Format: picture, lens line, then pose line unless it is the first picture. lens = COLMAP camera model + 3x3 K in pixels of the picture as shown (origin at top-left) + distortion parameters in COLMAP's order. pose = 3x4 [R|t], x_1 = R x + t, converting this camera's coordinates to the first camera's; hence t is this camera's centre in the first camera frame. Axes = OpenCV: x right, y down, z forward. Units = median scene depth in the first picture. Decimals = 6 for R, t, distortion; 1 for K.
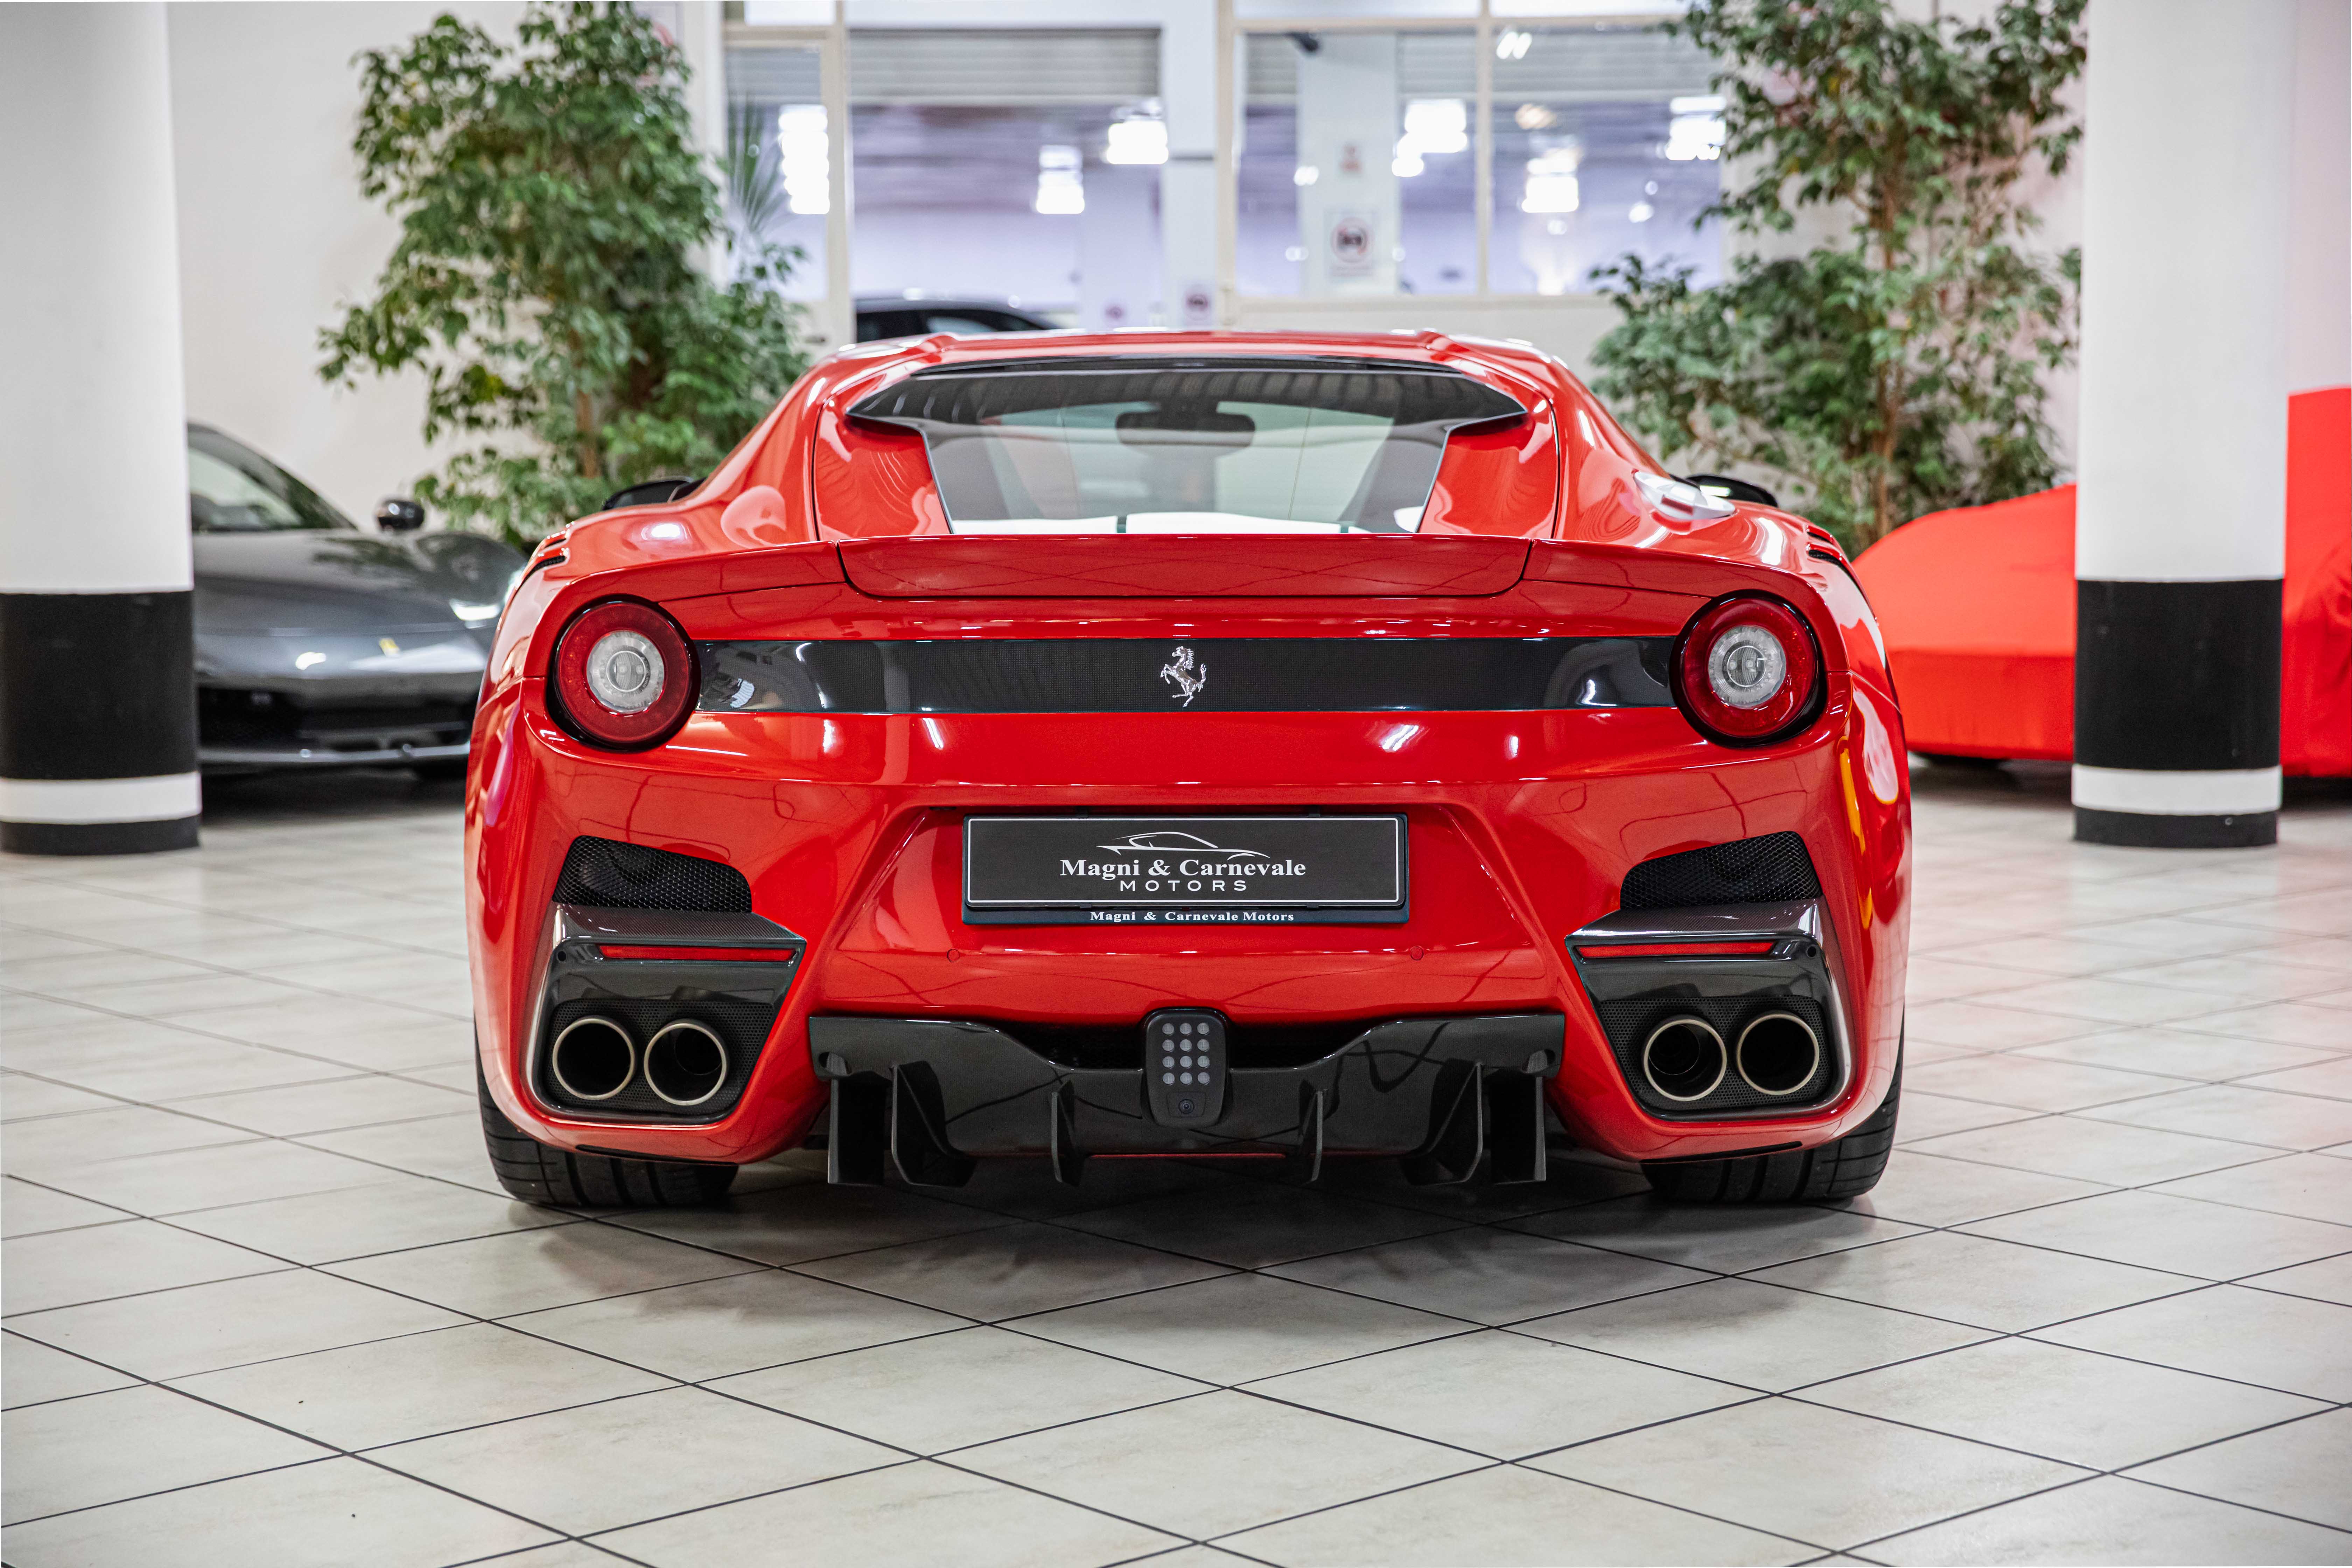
lens RADIAL K [[4034.2, 0, 1177.4], [0, 4034.2, 843.6], [0, 0, 1]] dist [0.192363, -0.099320]
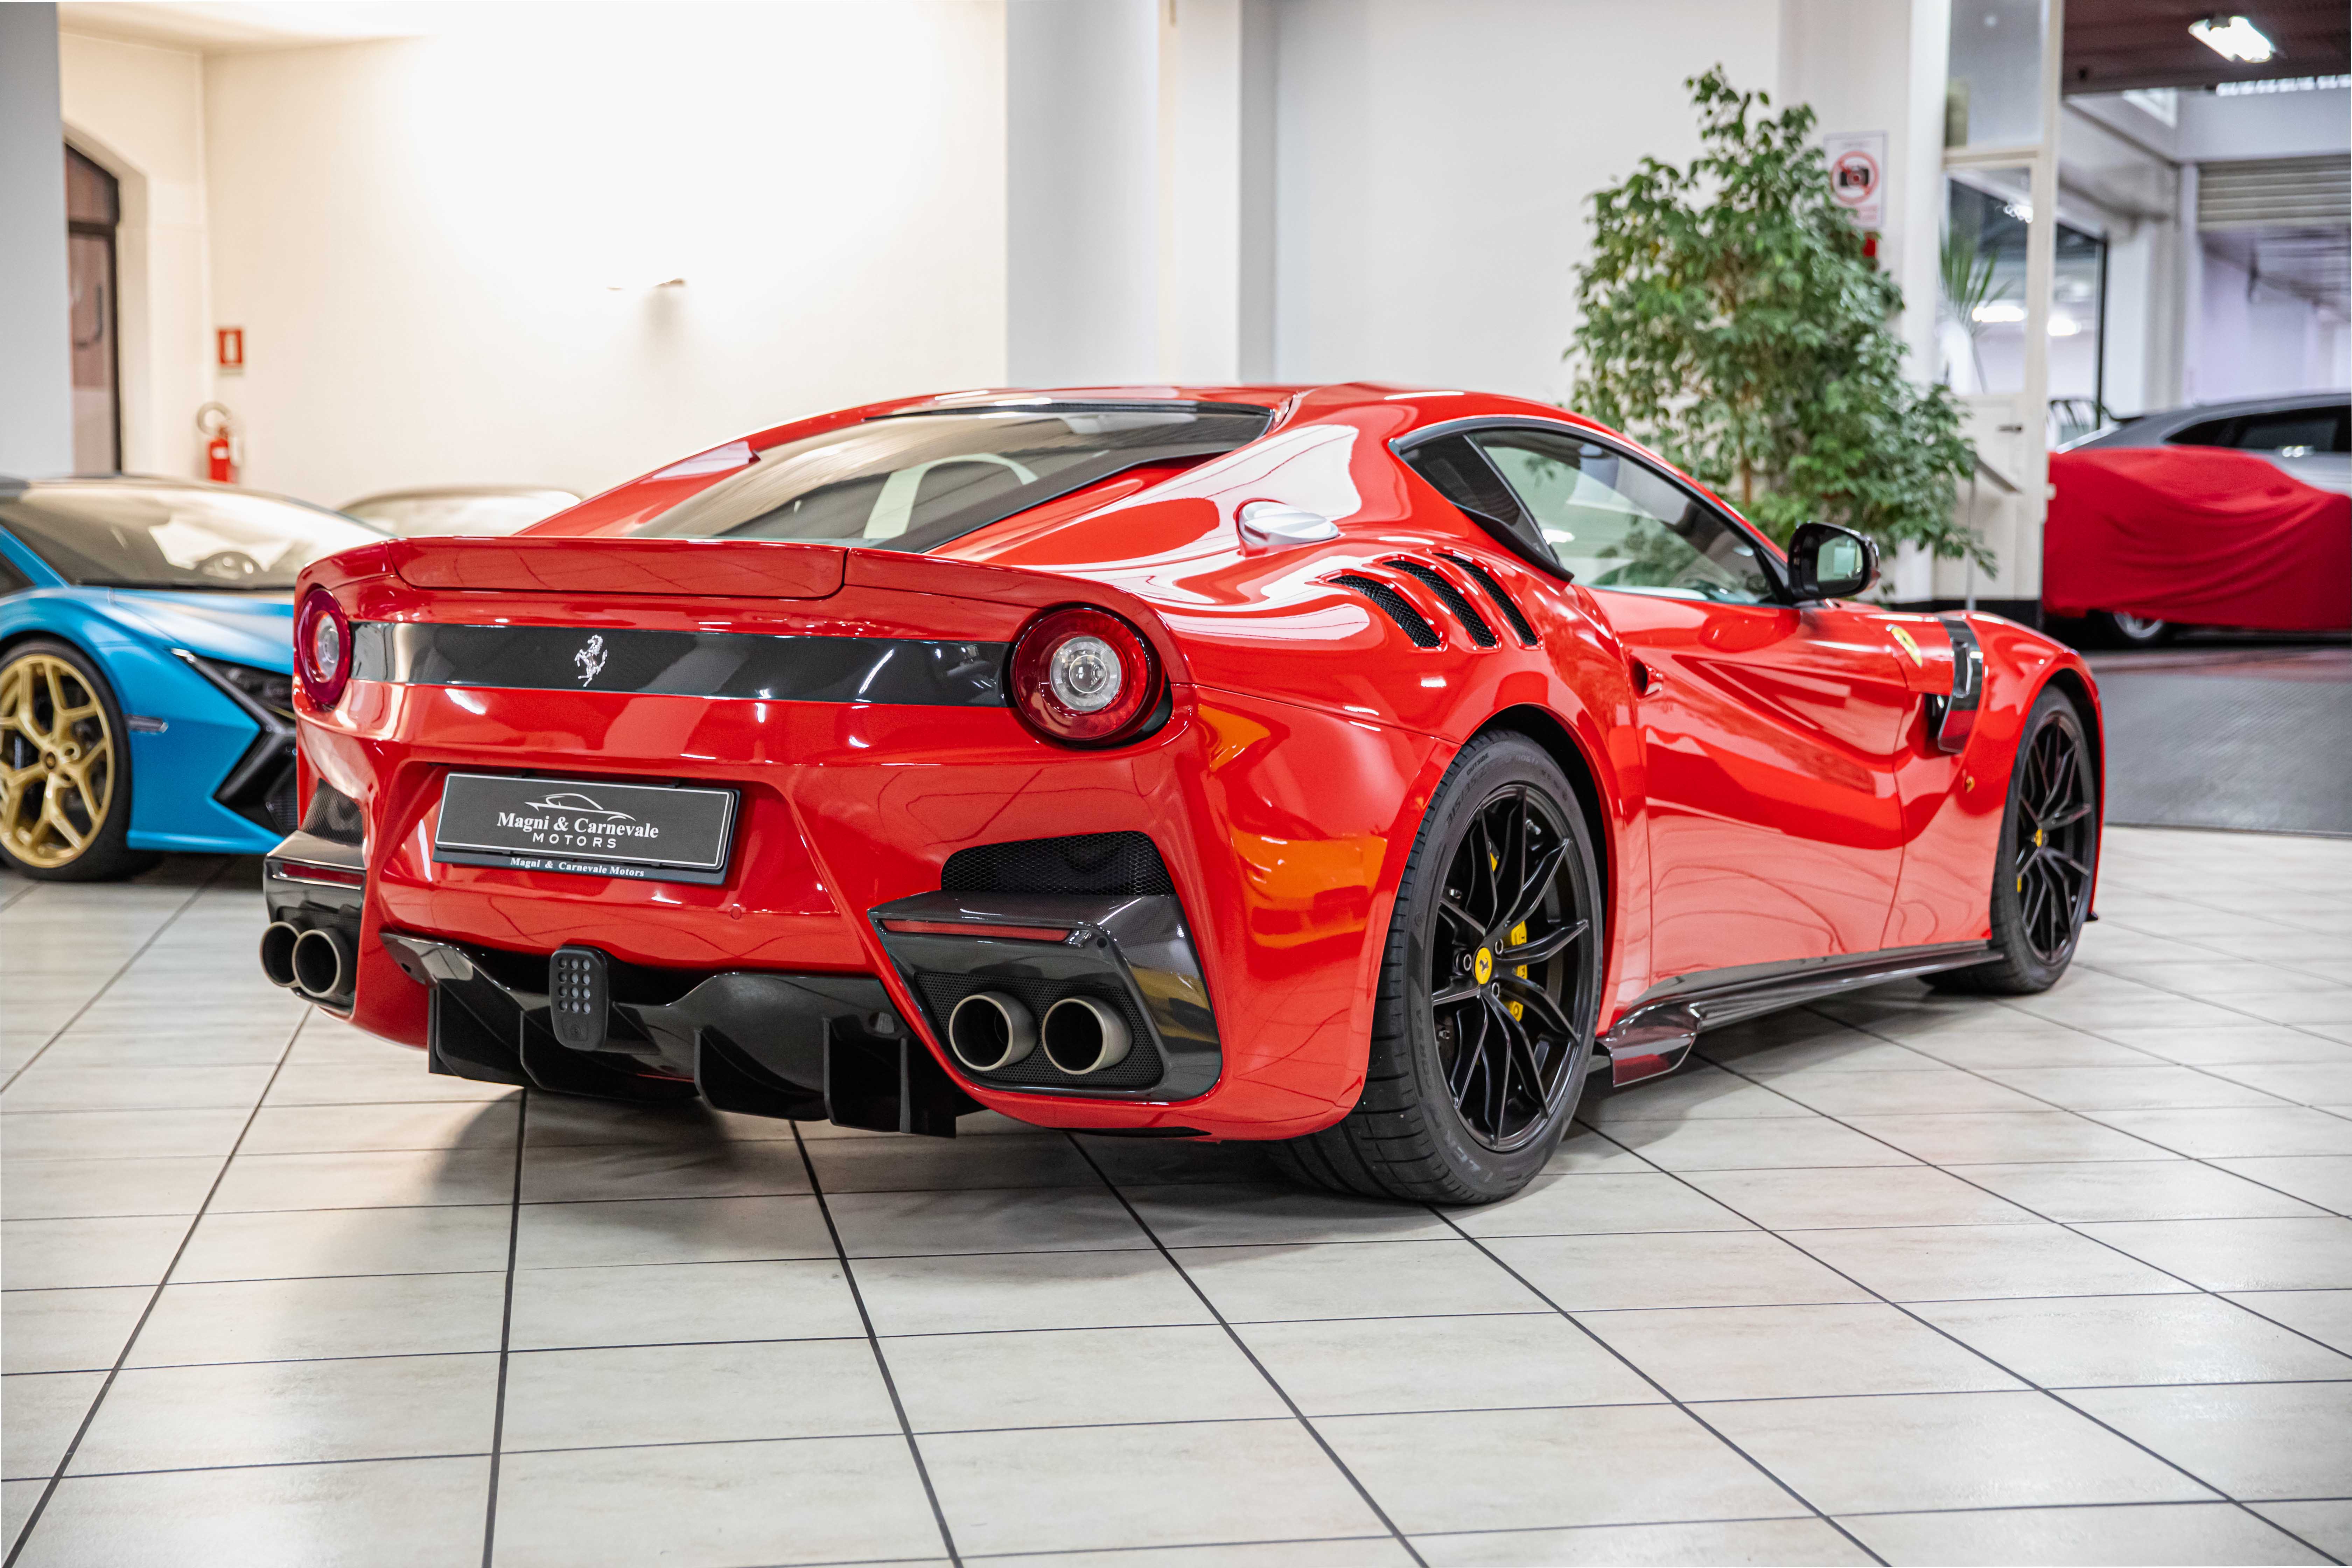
lens RADIAL K [[3393.0, 0, 1176.0], [0, 3393.0, 784.0], [0, 0, 1]] dist [0.165884, 0.015677]
pose [[0.853574, 0.053919, -0.518173, 0.650618], [-0.068355, 0.997622, -0.008791, -0.008853], [0.516467, 0.042923, 0.855231, 0.248952]]
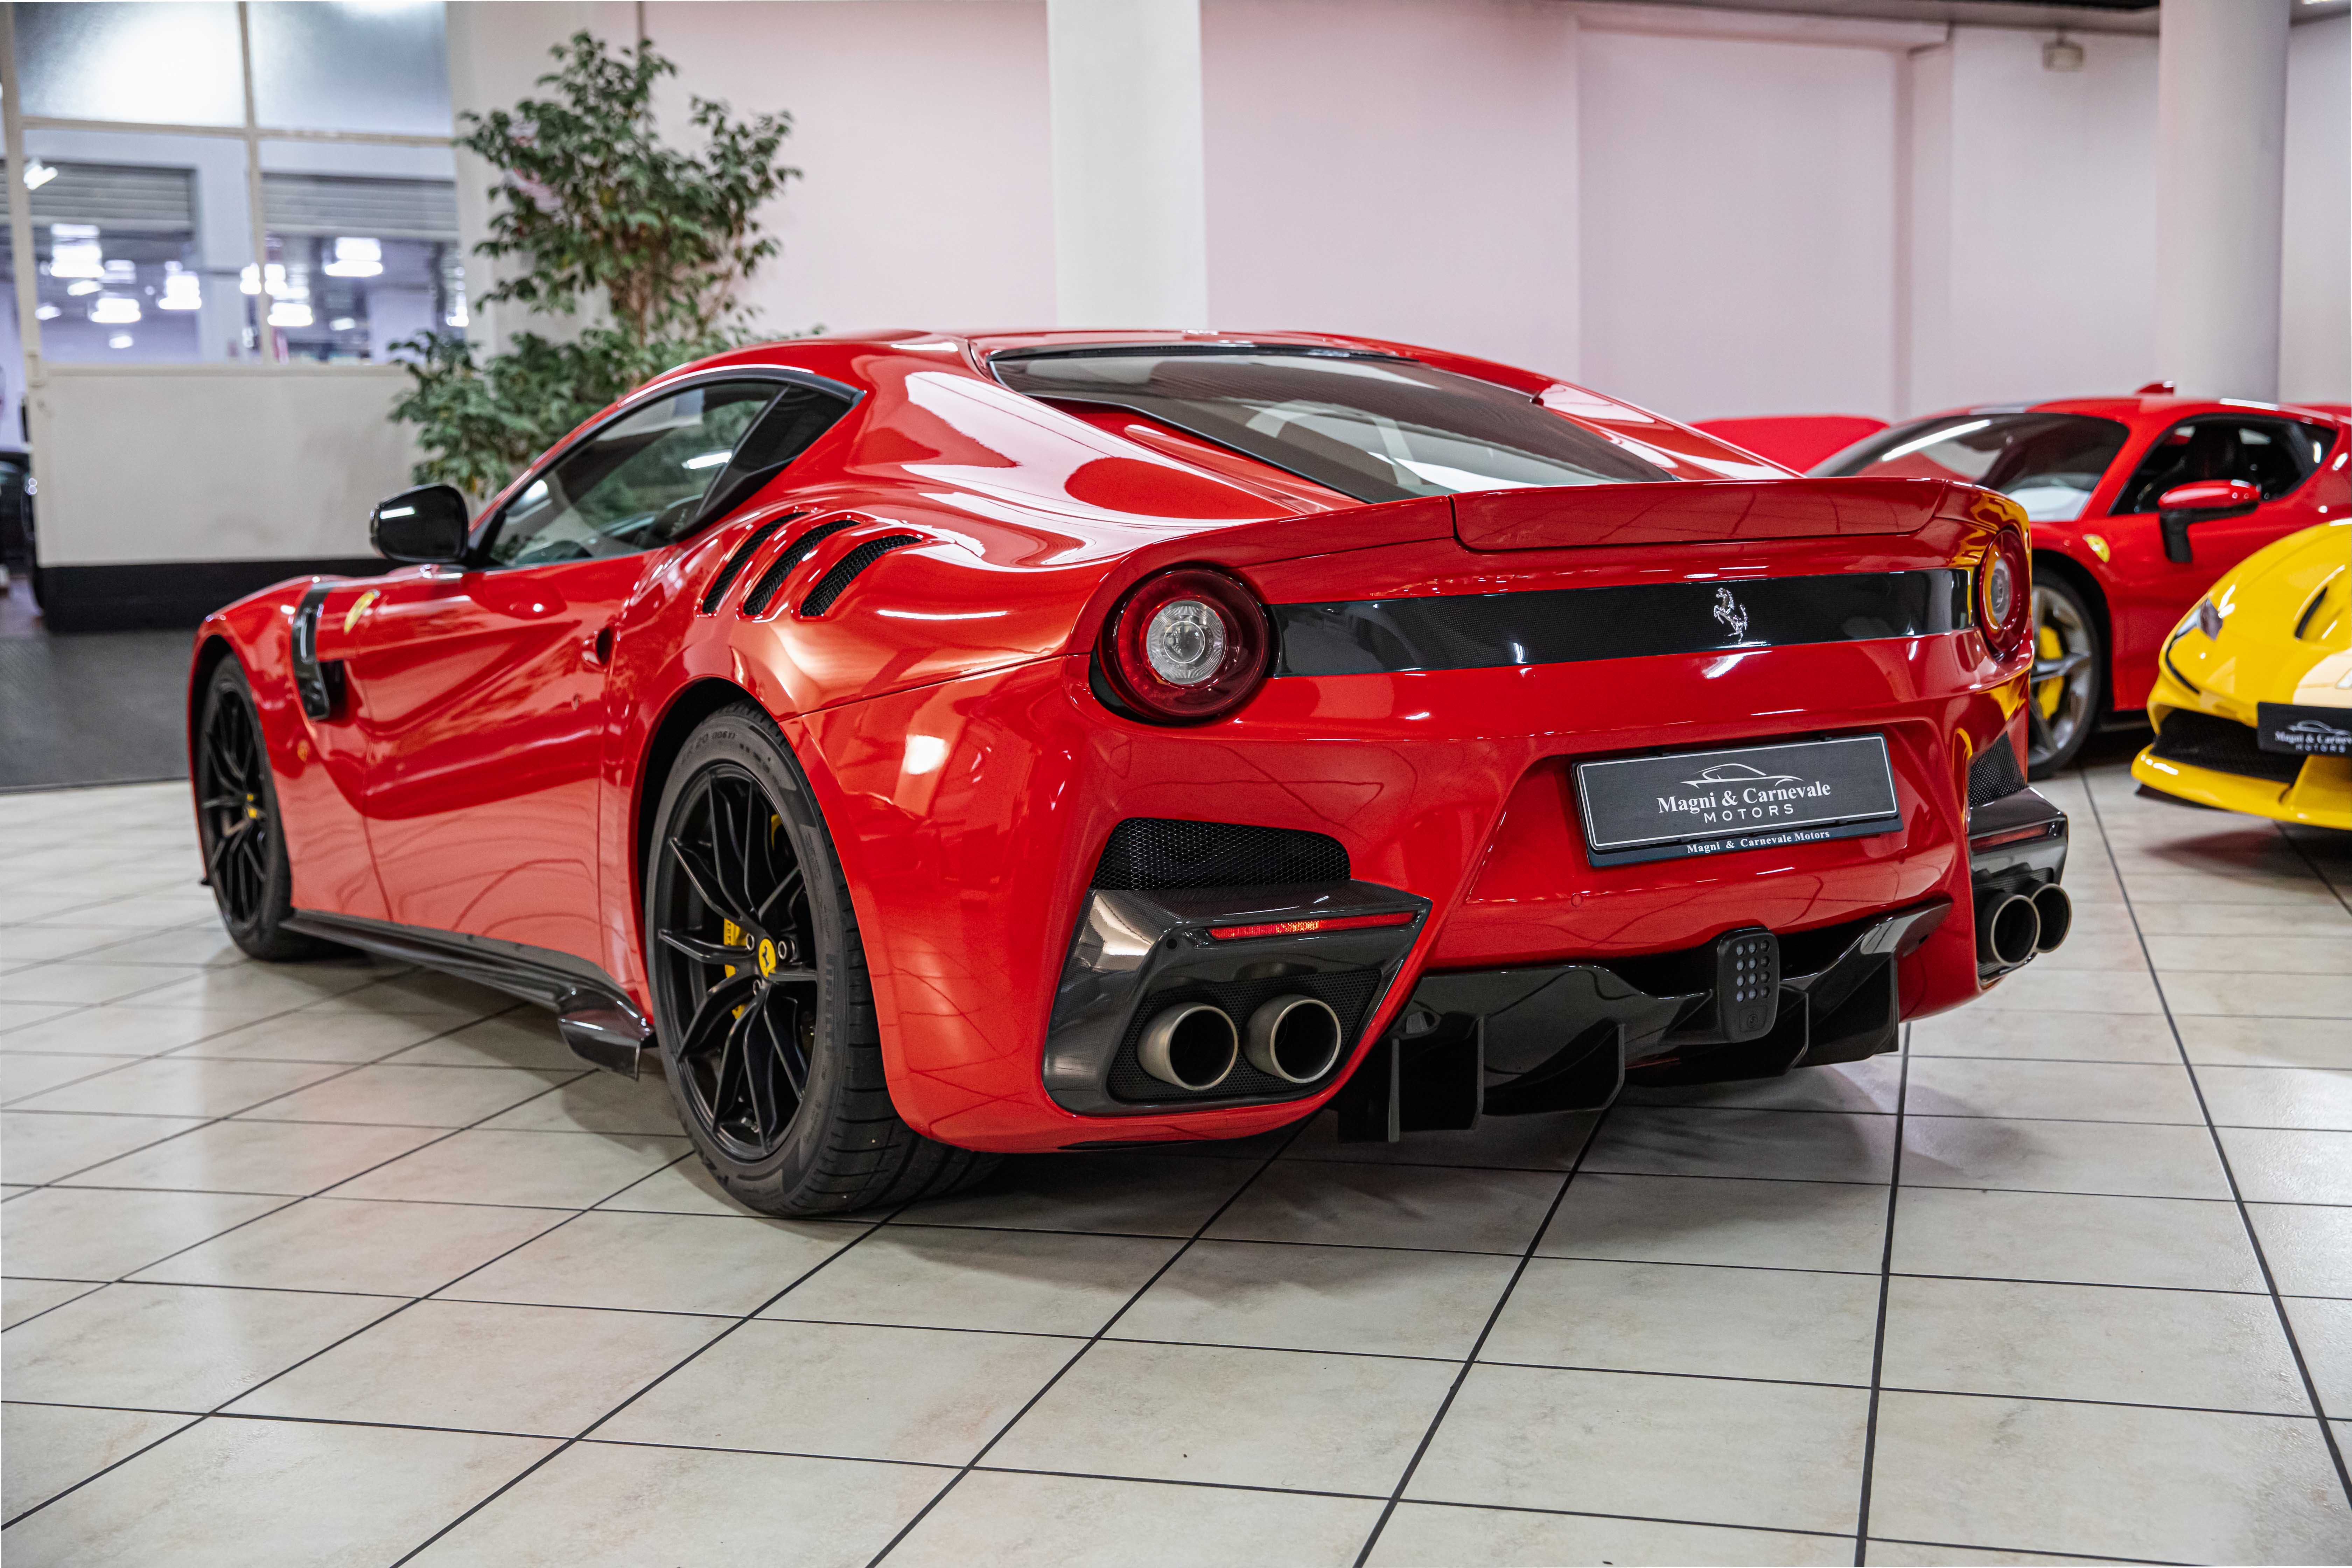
lens RADIAL K [[2898.7, 0, 1176.0], [0, 2898.7, 784.0], [0, 0, 1]] dist [0.070219, 0.025625]
pose [[0.832700, -0.074634, 0.548672, -0.537290], [0.078429, 0.996782, 0.016560, -0.021459], [-0.548143, 0.029243, 0.835874, 0.441588]]
